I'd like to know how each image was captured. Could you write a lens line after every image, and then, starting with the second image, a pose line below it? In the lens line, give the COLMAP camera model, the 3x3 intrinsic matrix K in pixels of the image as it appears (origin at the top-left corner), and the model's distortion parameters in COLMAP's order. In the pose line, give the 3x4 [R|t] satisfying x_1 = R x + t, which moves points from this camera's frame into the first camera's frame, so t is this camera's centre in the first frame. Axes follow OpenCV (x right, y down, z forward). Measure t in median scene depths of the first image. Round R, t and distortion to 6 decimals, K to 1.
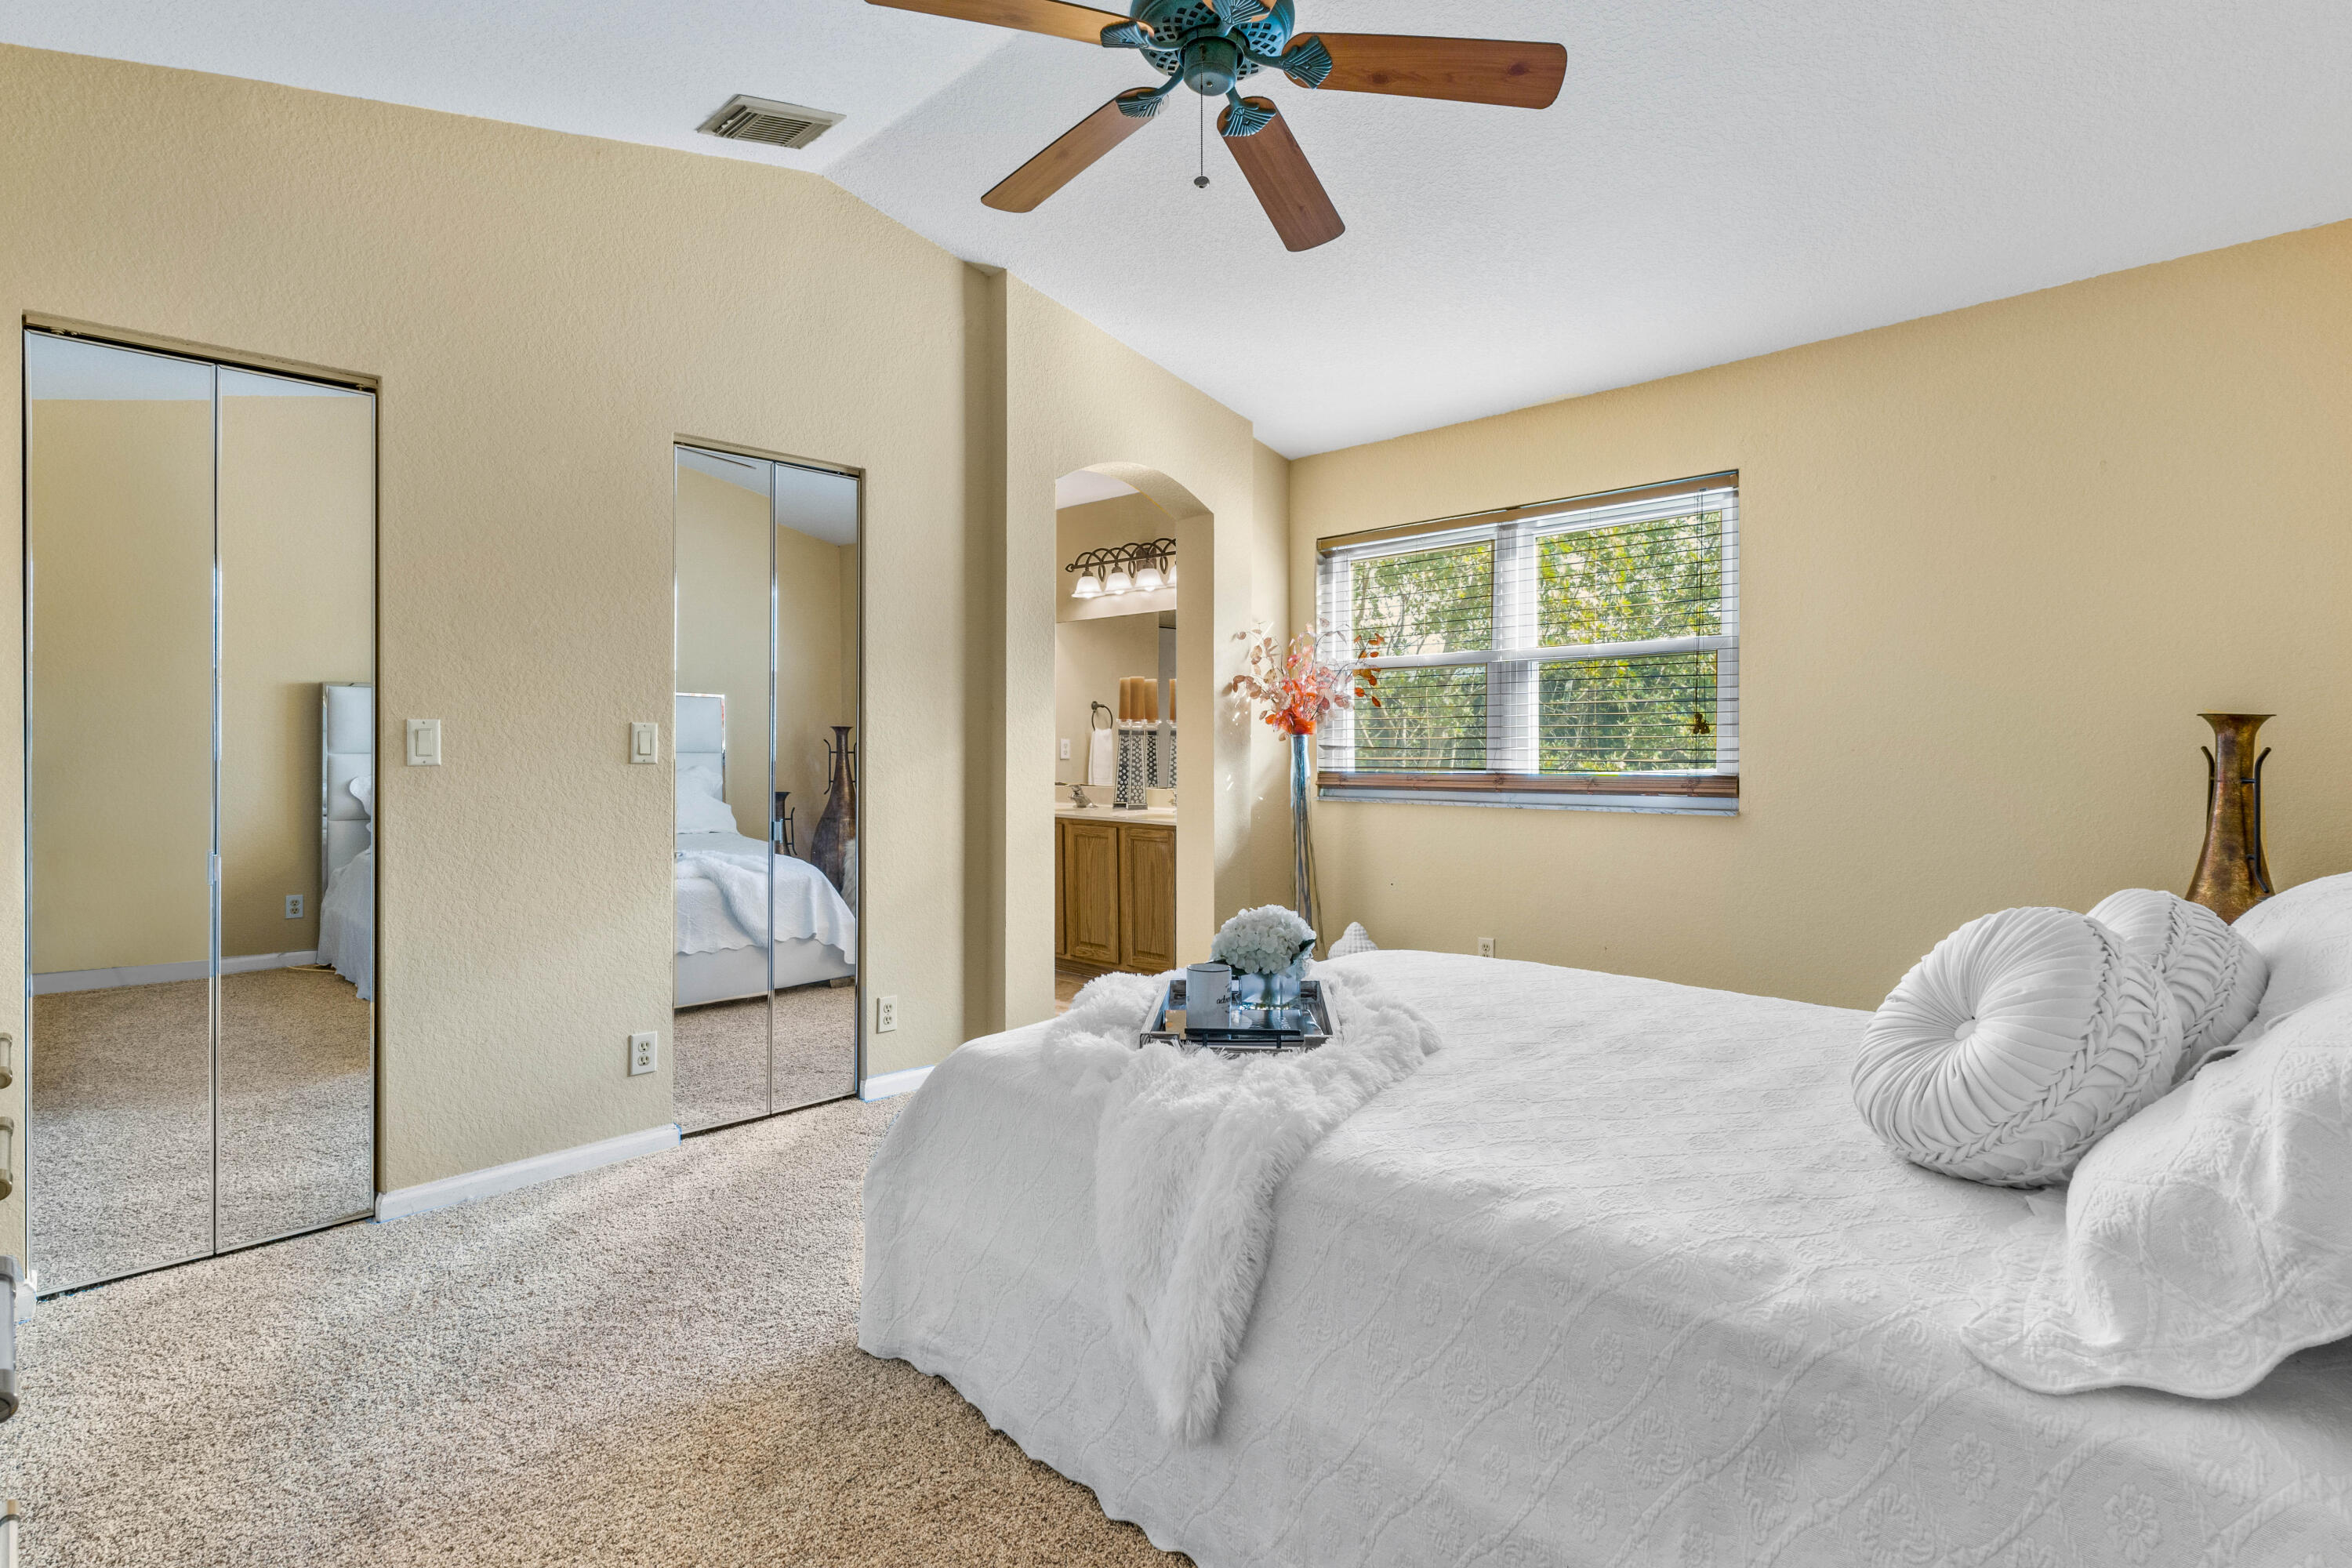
lens RADIAL K [[1159.6, 0, 1178.7], [0, 1159.6, 761.2], [0, 0, 1]] dist [-0.043293, 0.010191]
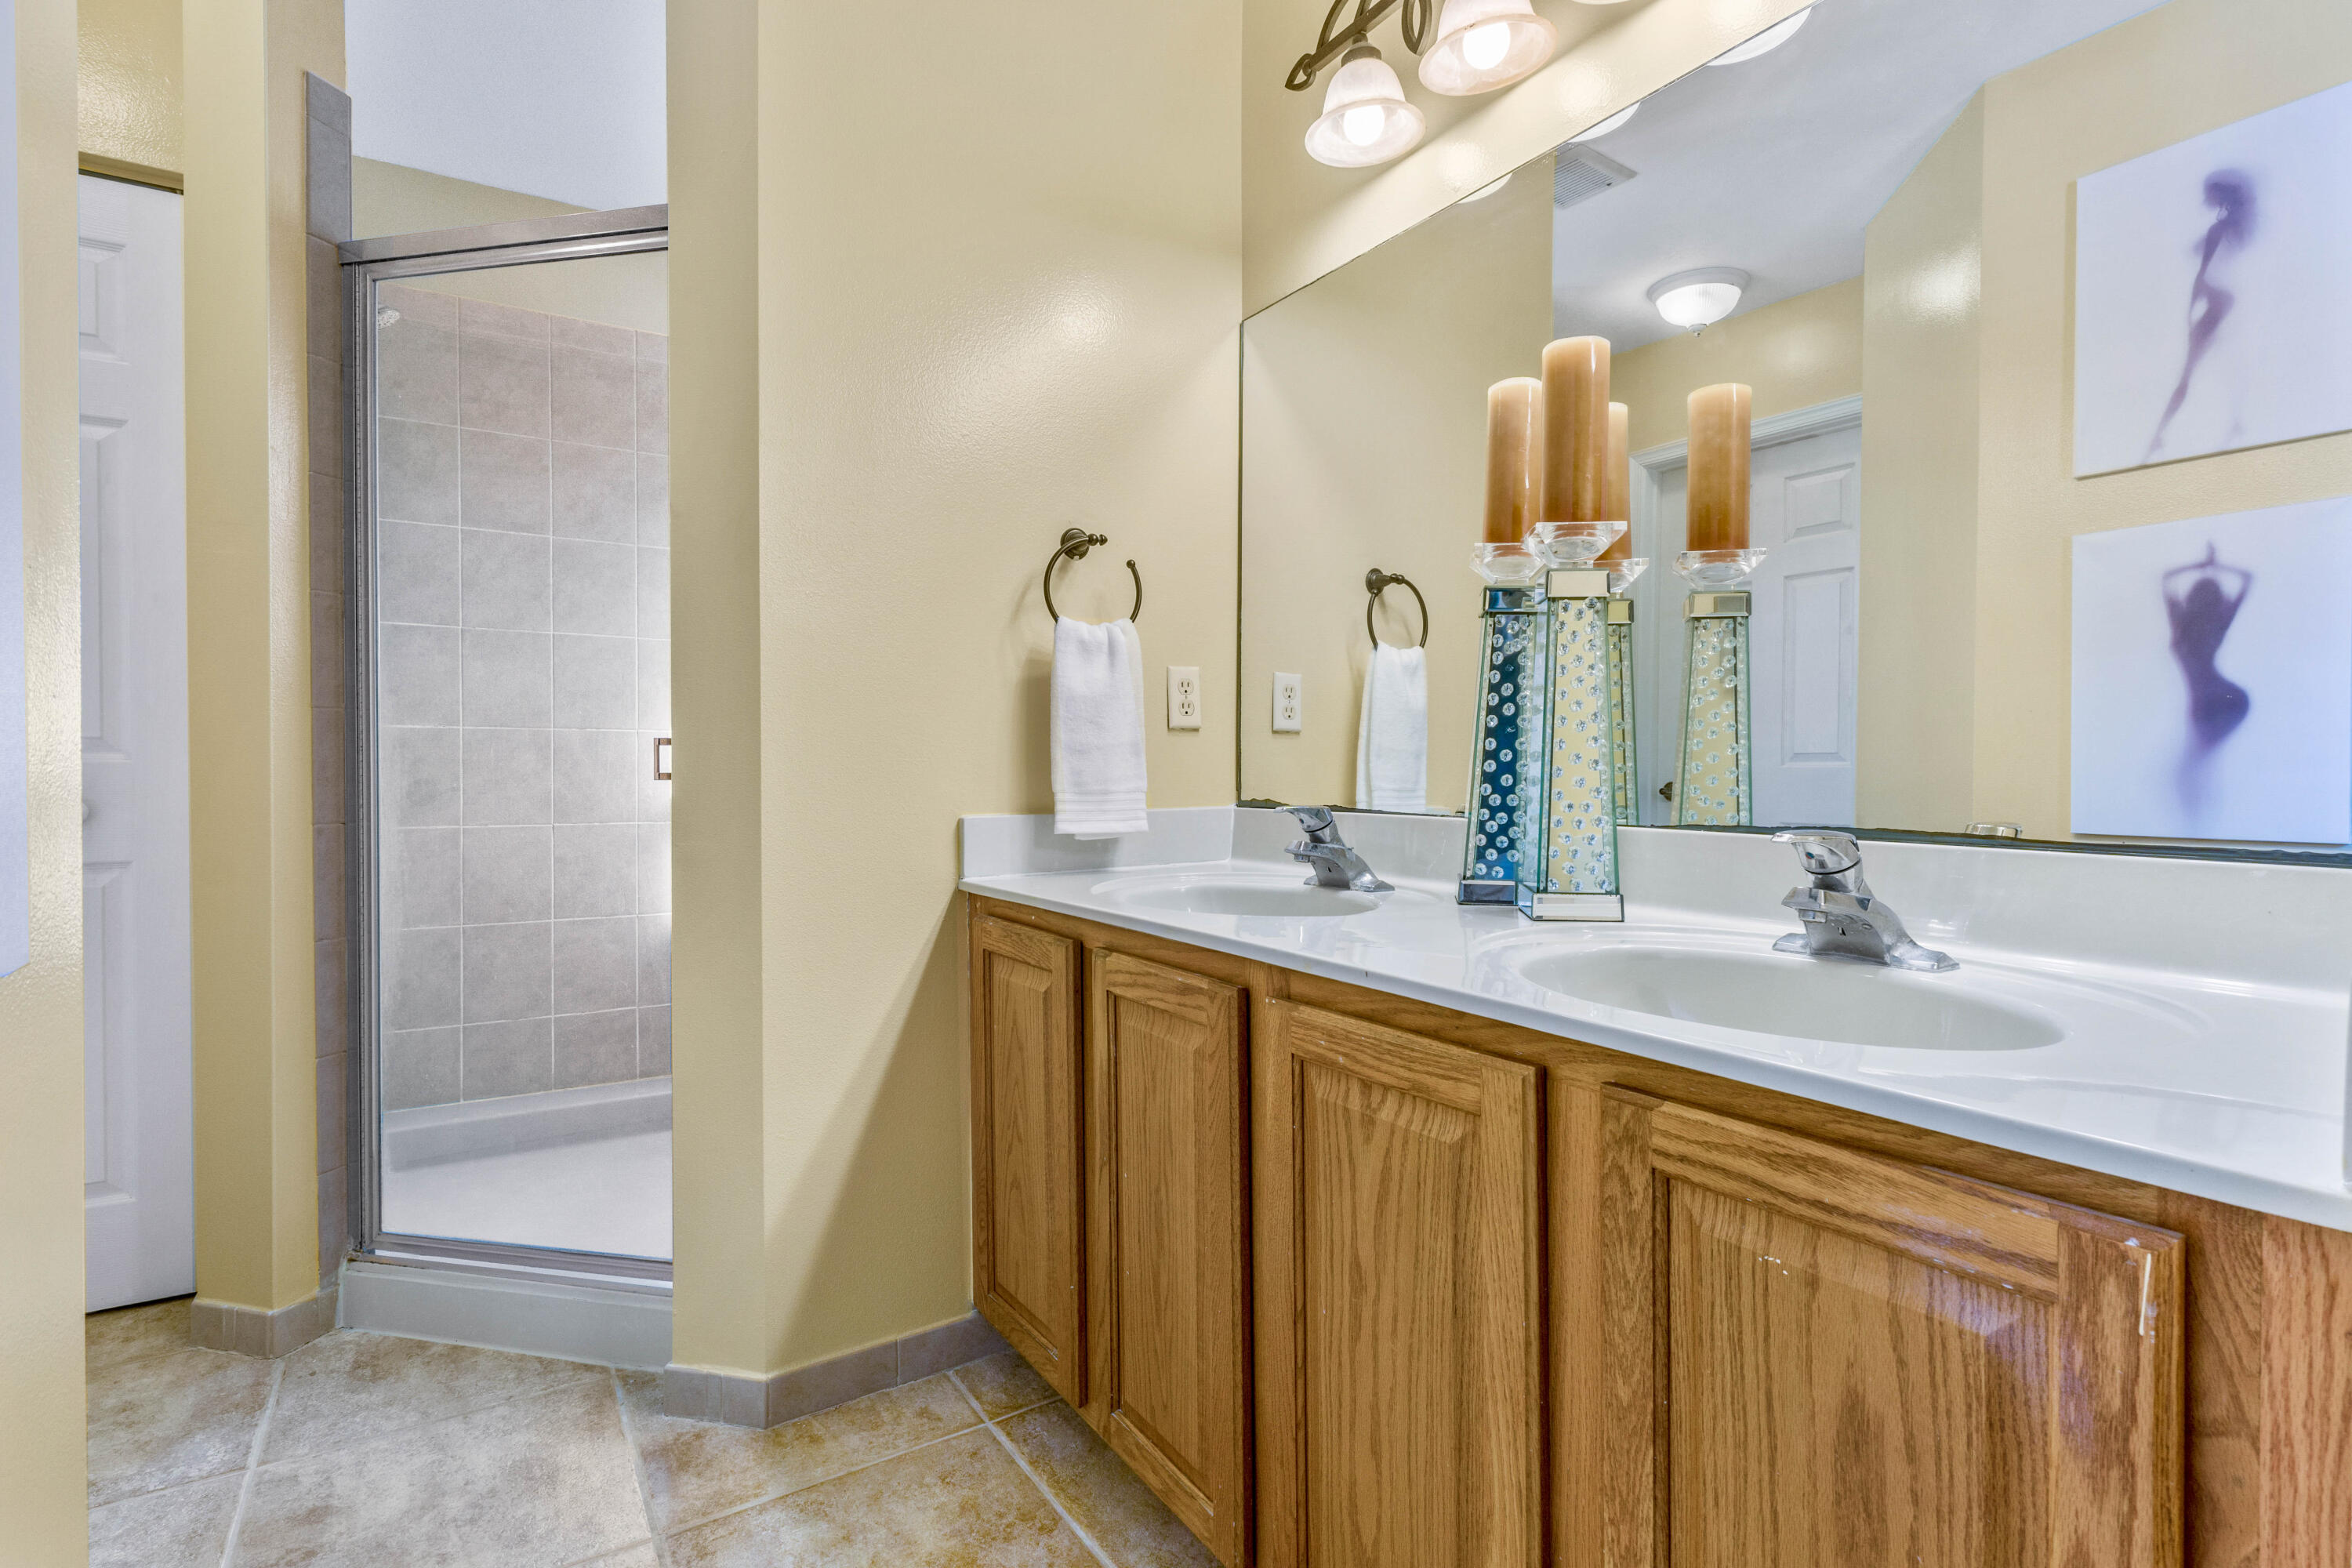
lens RADIAL K [[1159.6, 0, 1178.7], [0, 1159.6, 761.2], [0, 0, 1]] dist [-0.043293, 0.010191]
pose [[0.974297, -0.000167, -0.225268, -0.059348], [-0.001095, 0.999984, -0.005478, 0.011849], [0.225266, 0.005583, 0.974281, 0.738663]]
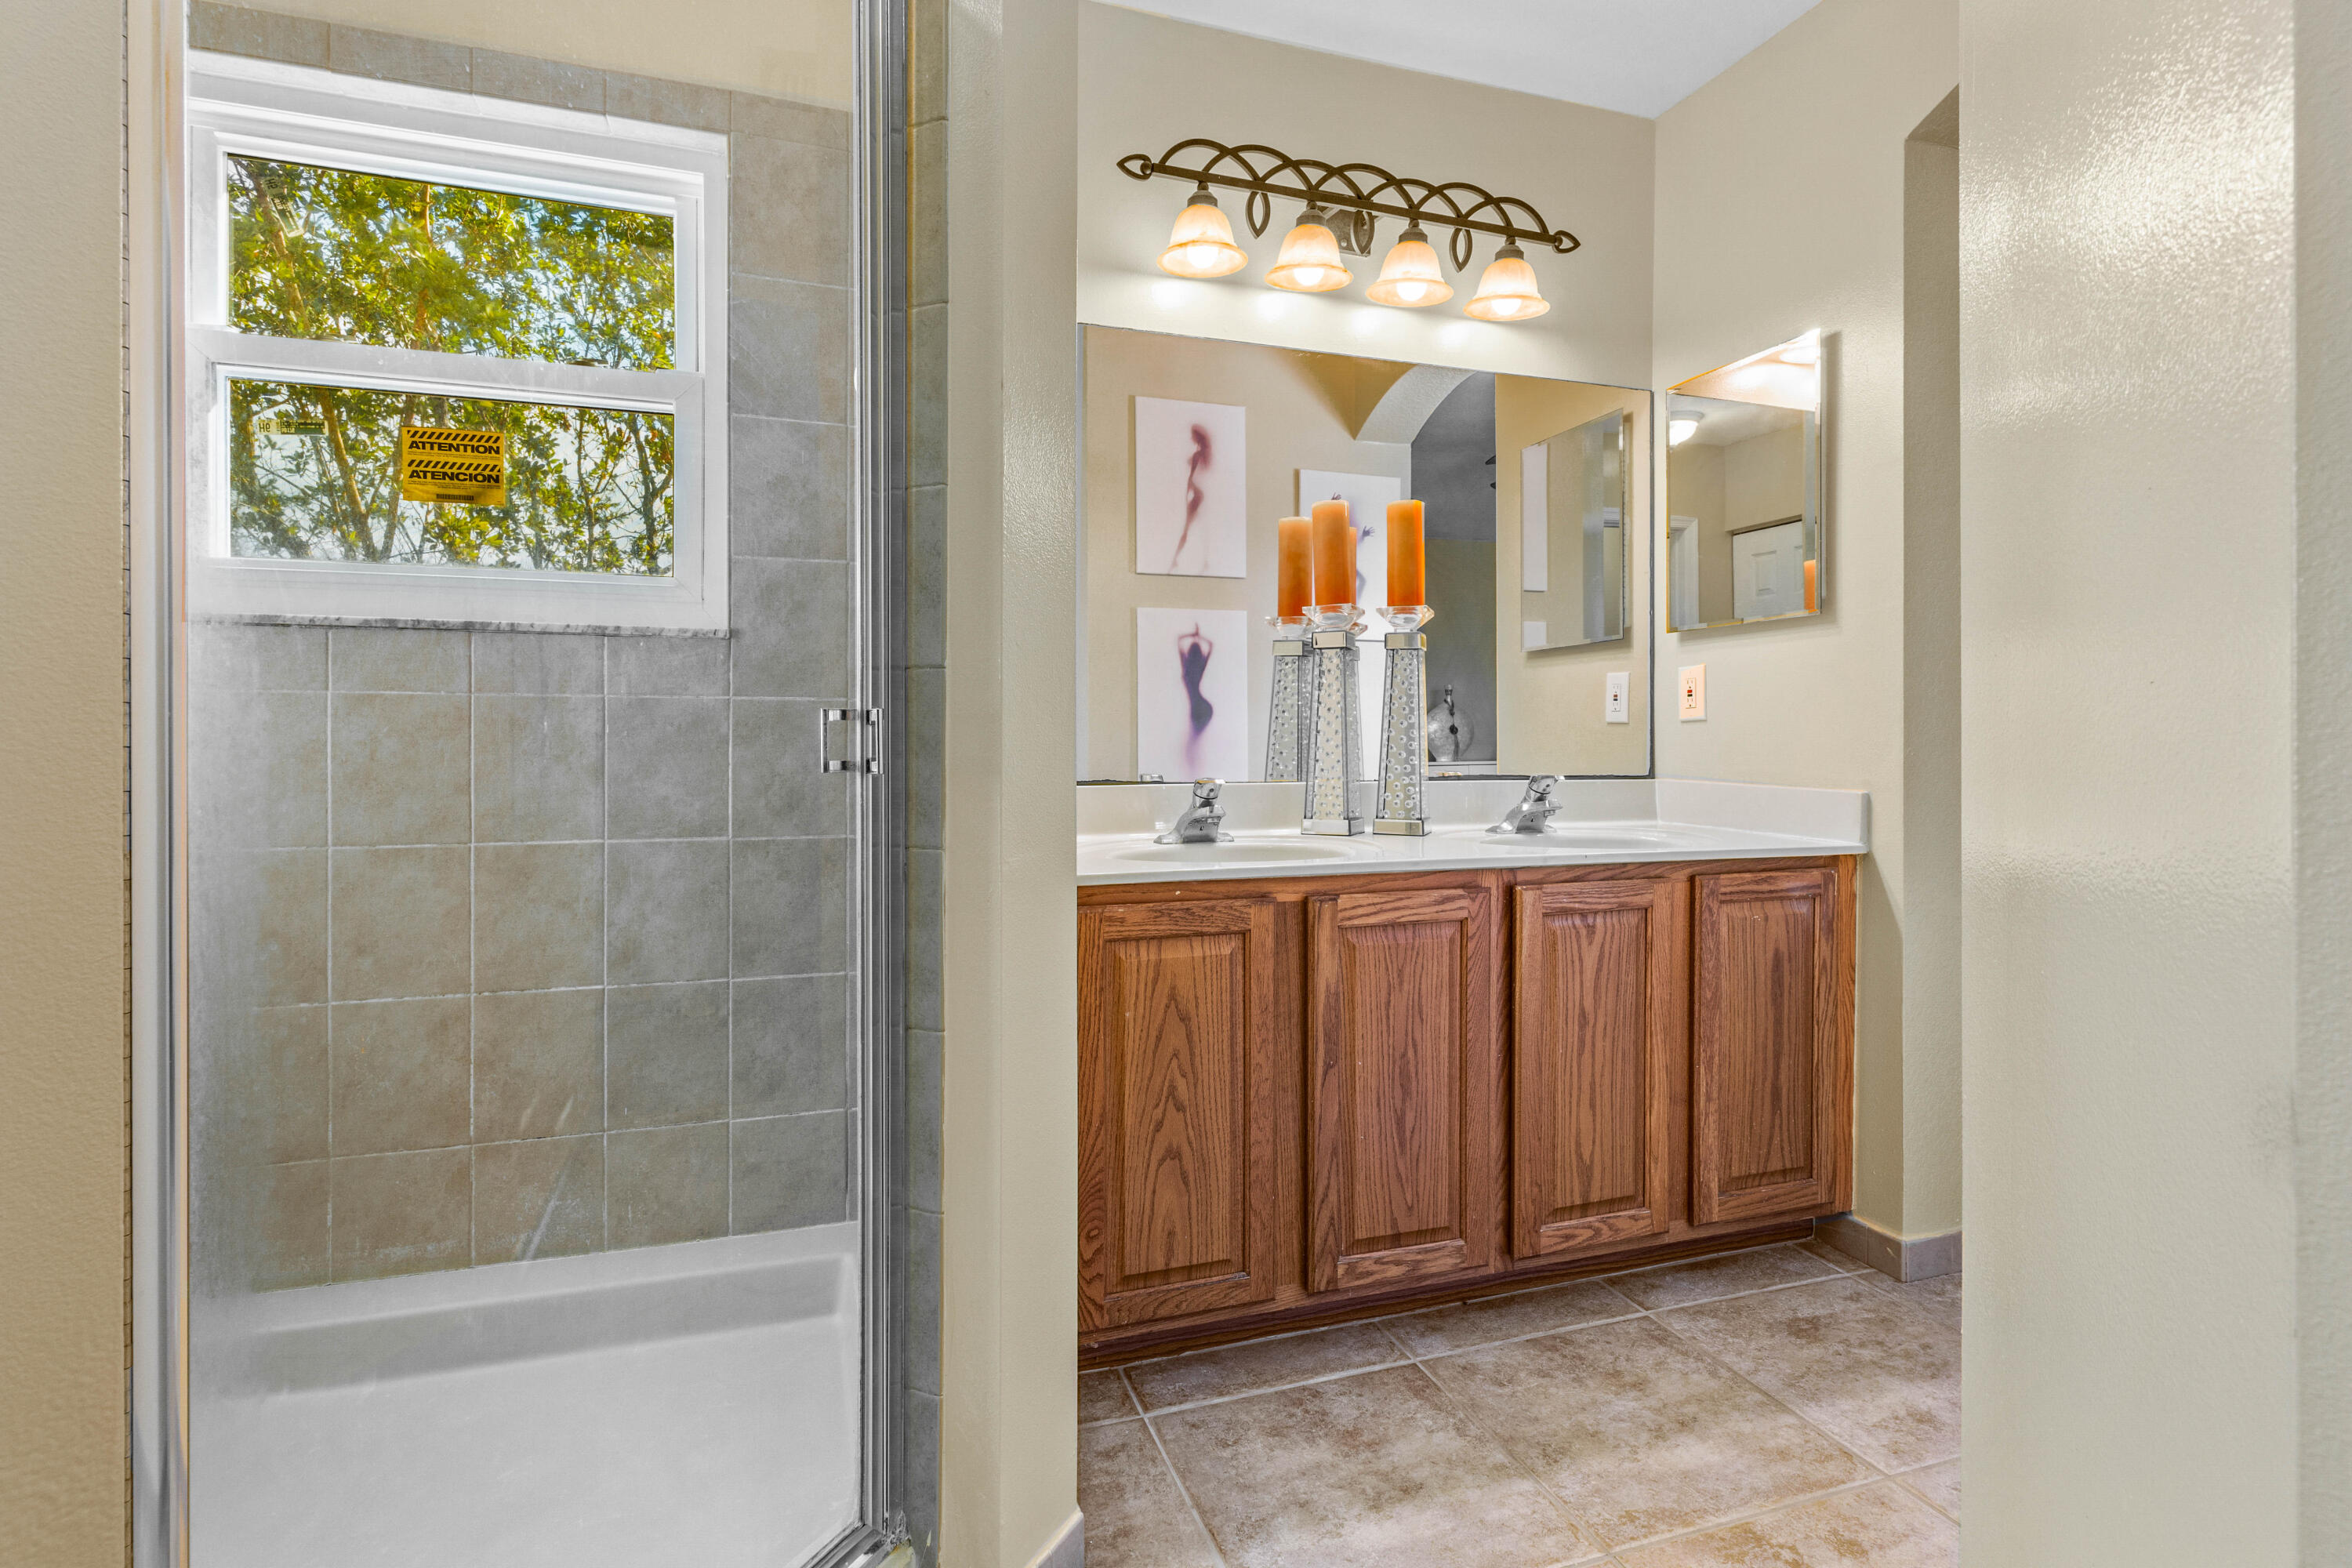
lens RADIAL K [[1099.3, 0, 1178.0], [0, 1099.3, 726.0], [0, 0, 1]] dist [-0.043466, -0.000156]
pose [[0.459067, 0.012988, 0.888307, -0.396597], [0.001147, 0.999884, -0.015212, 0.010207], [-0.888401, 0.008002, 0.458998, 0.872463]]
